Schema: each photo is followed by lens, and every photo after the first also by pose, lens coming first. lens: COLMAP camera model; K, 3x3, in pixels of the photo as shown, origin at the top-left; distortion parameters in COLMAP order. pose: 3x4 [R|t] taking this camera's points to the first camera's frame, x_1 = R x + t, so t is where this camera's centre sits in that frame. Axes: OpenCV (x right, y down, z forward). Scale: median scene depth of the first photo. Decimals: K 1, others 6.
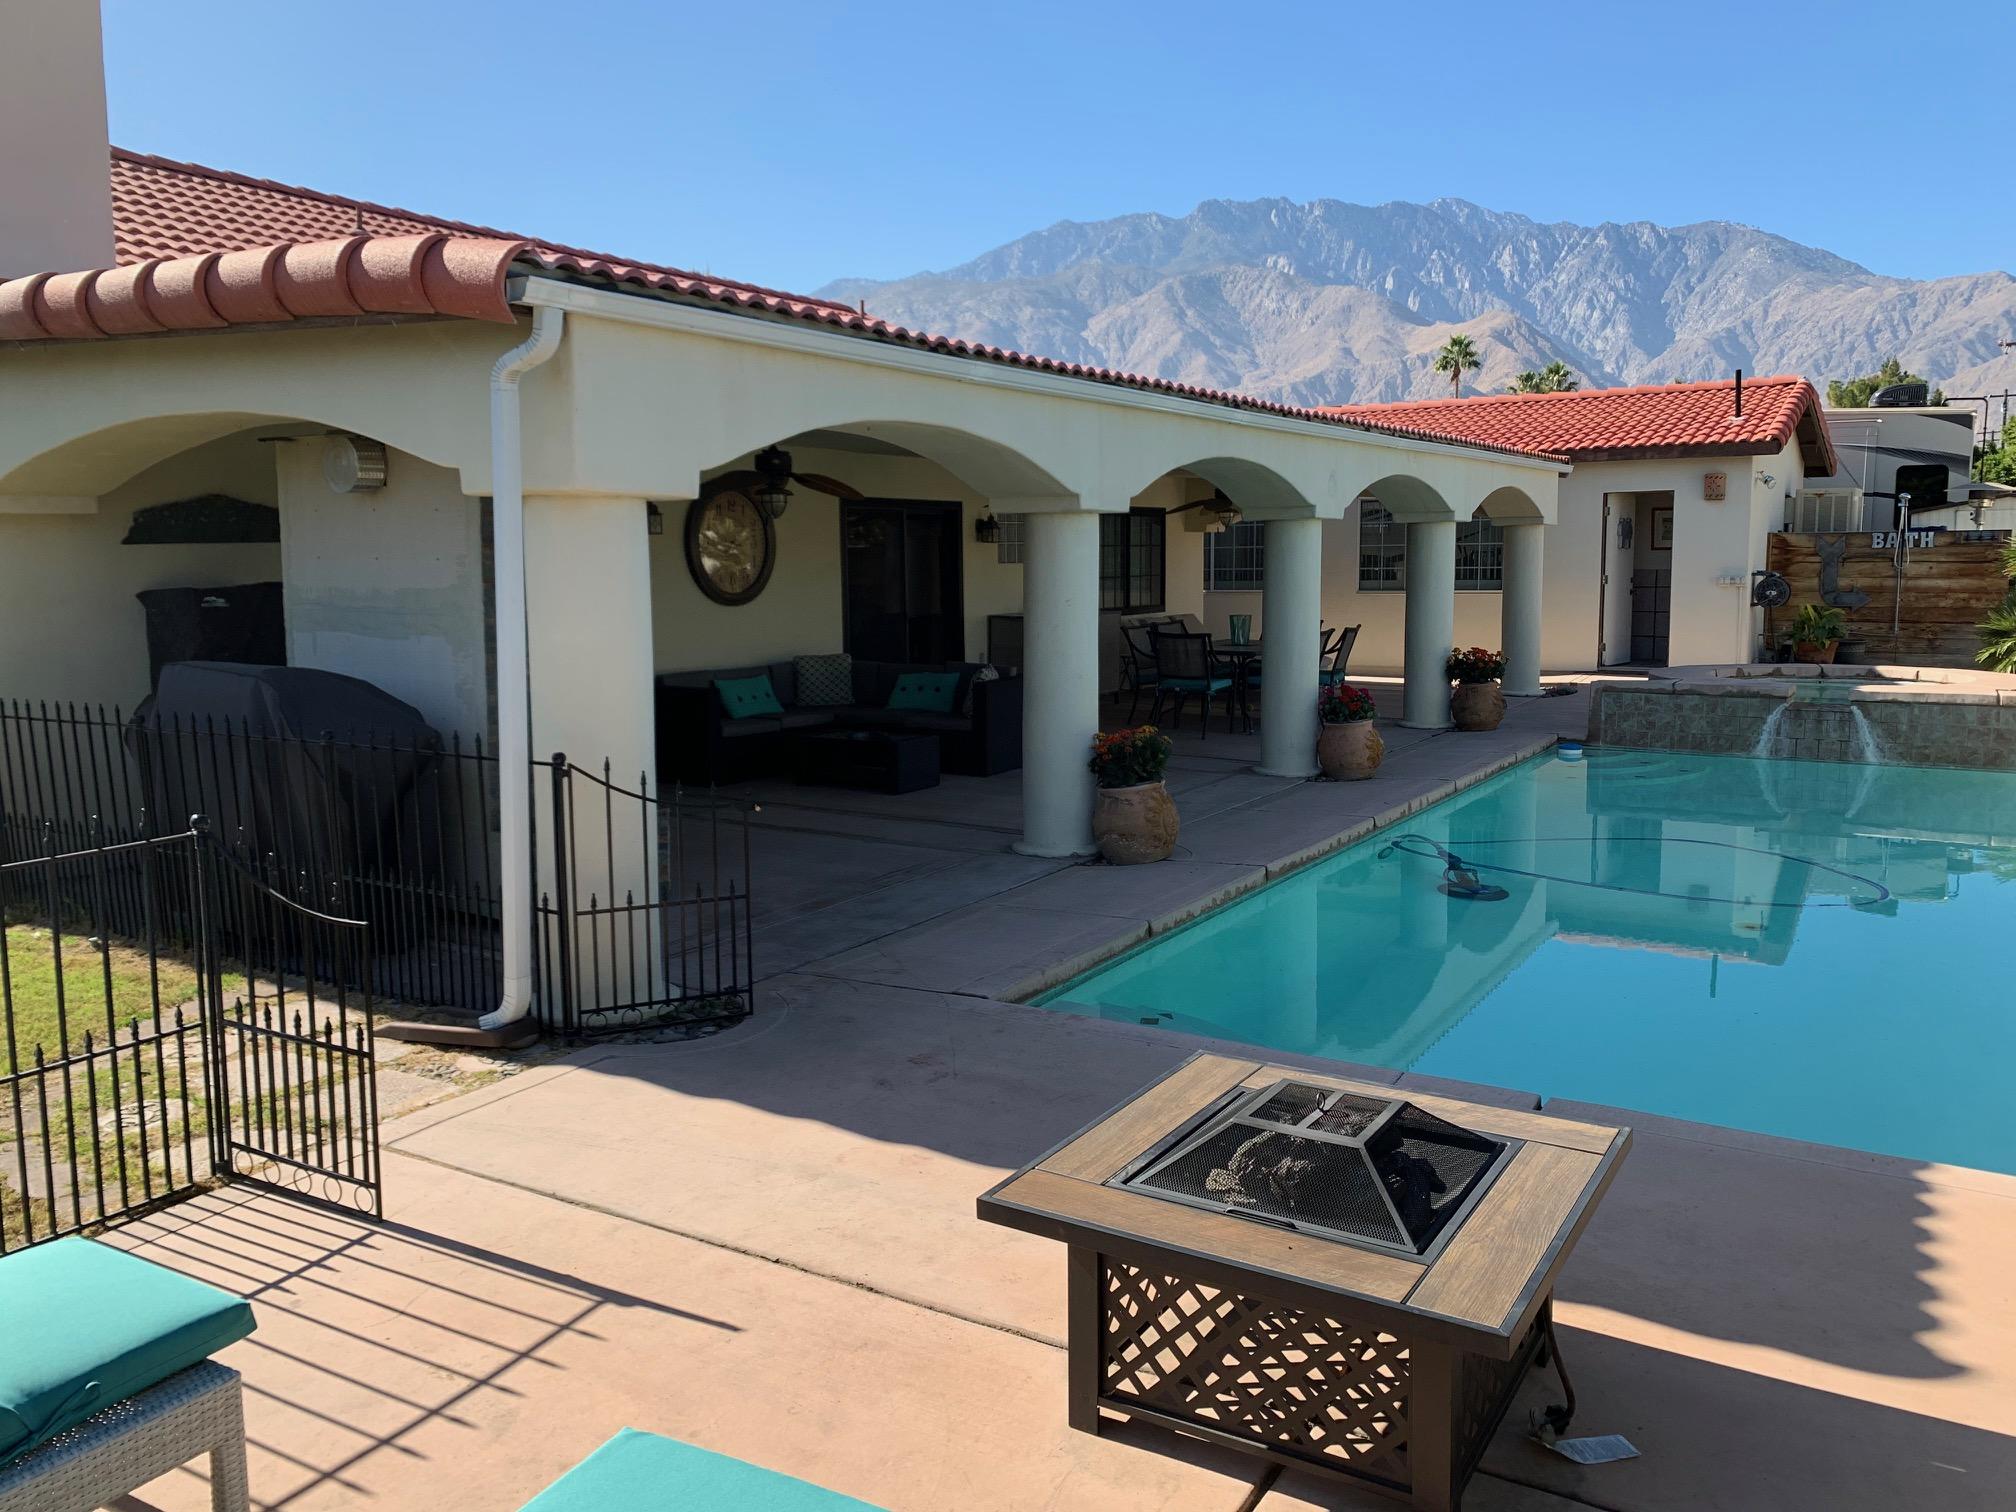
lens RADIAL K [[1533.4, 0, 1034.0], [0, 1533.4, 754.1], [0, 0, 1]] dist [0.024063, 0.006498]
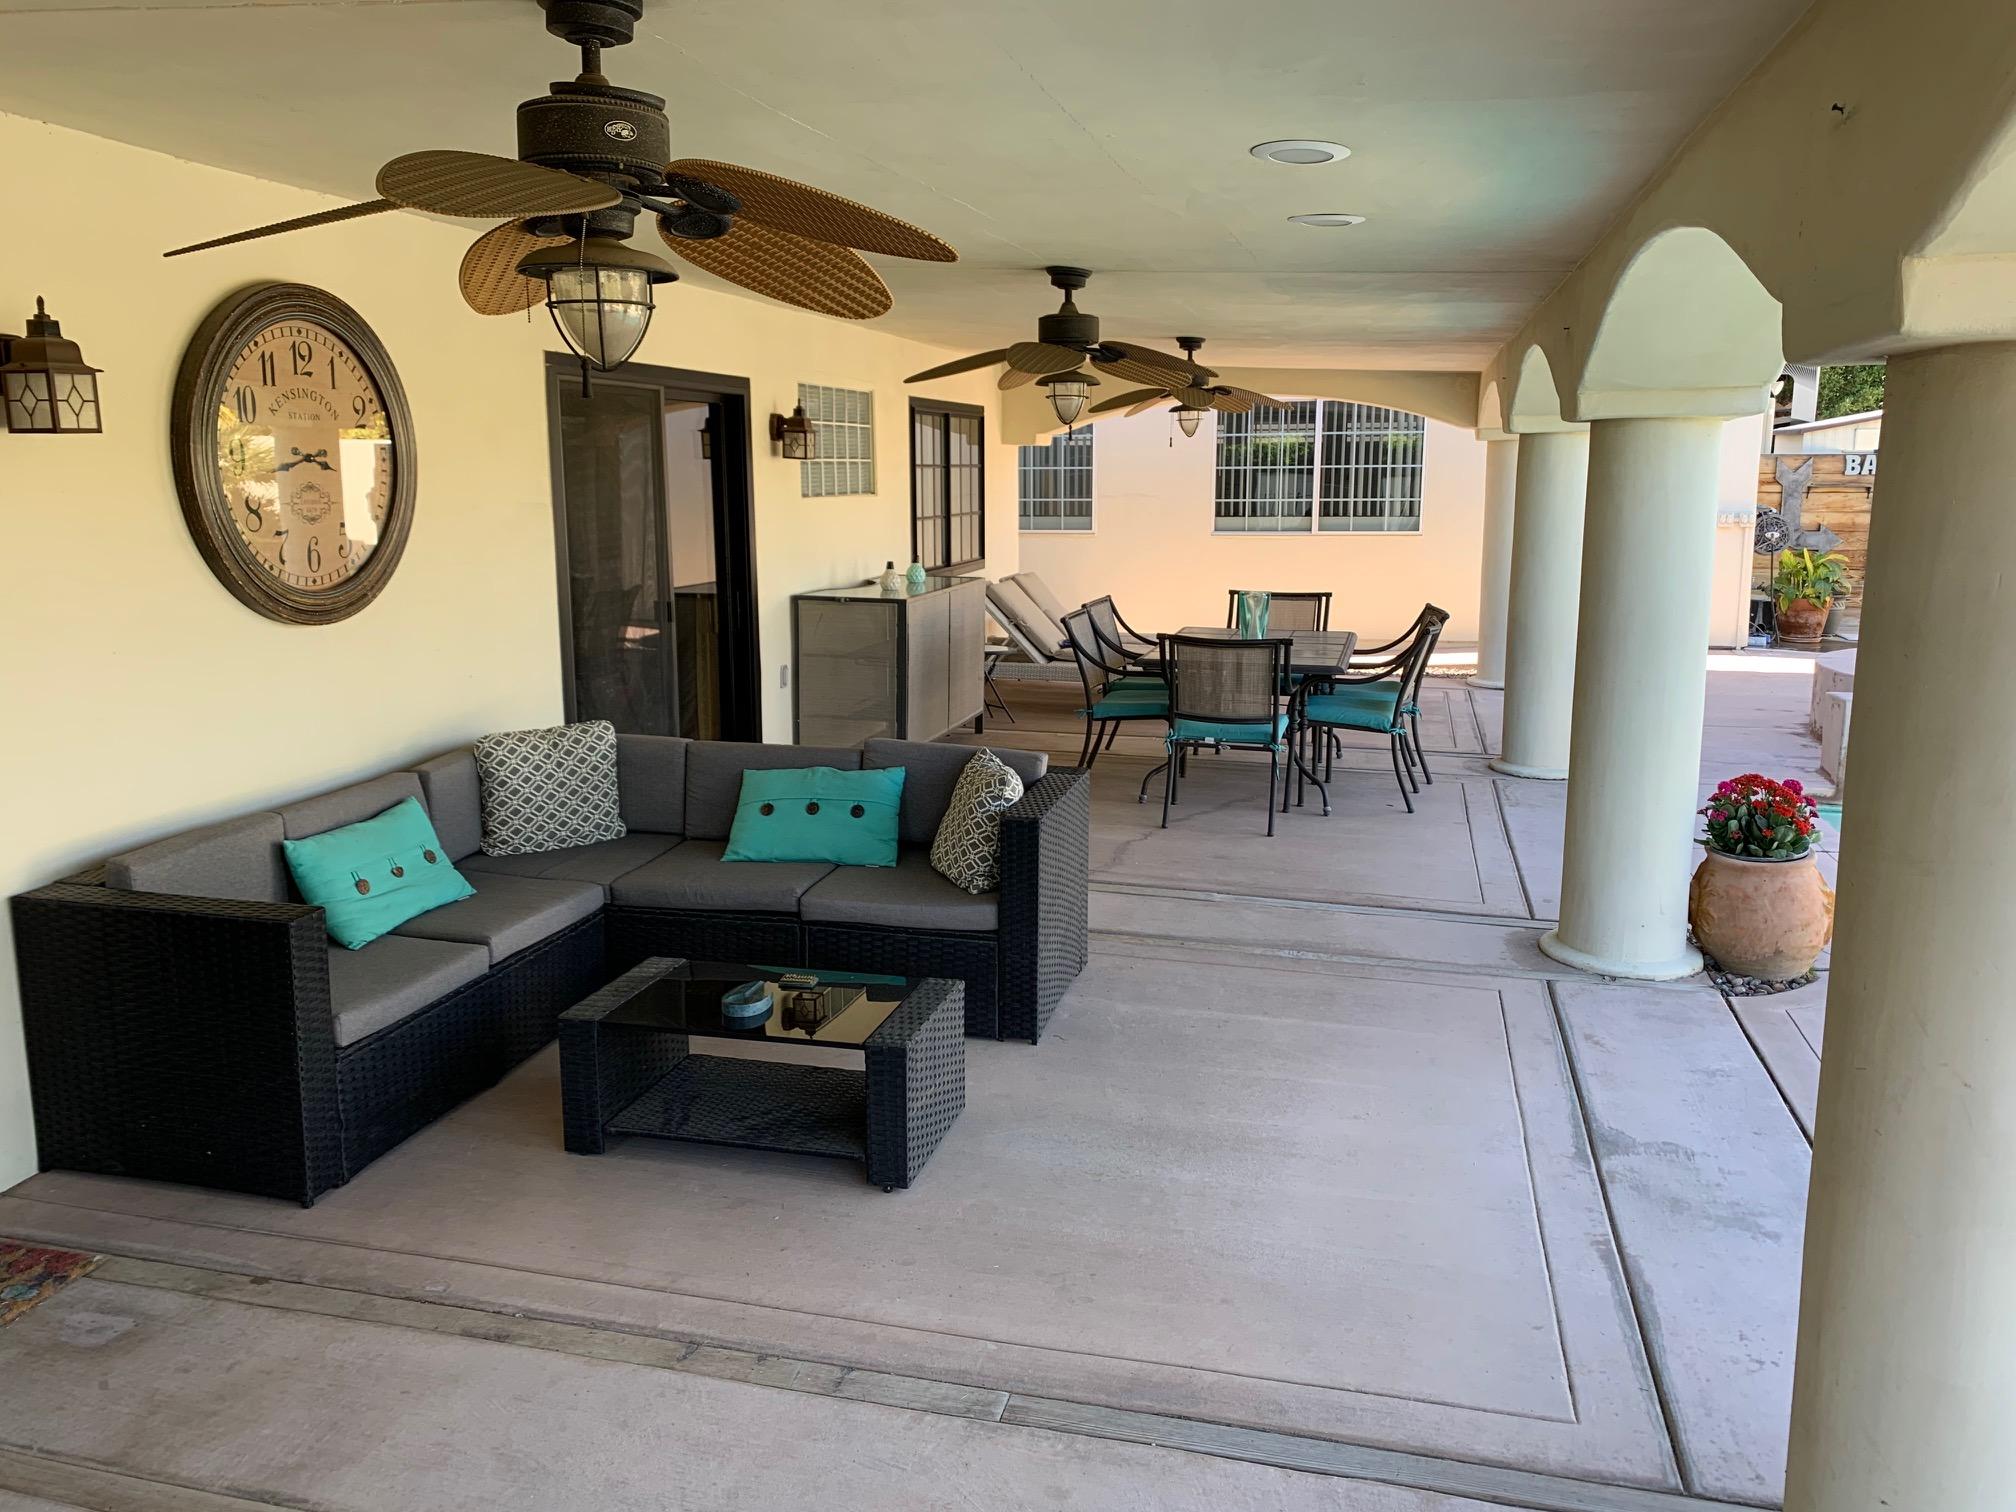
lens RADIAL K [[1539.7, 0, 1008.0], [0, 1539.7, 756.0], [0, 0, 1]] dist [0.002040, 0.000593]
pose [[0.956640, -0.049956, 0.286958, -0.147937], [0.035443, 0.997826, 0.055554, -0.081255], [-0.289110, -0.042974, 0.956331, 0.607353]]
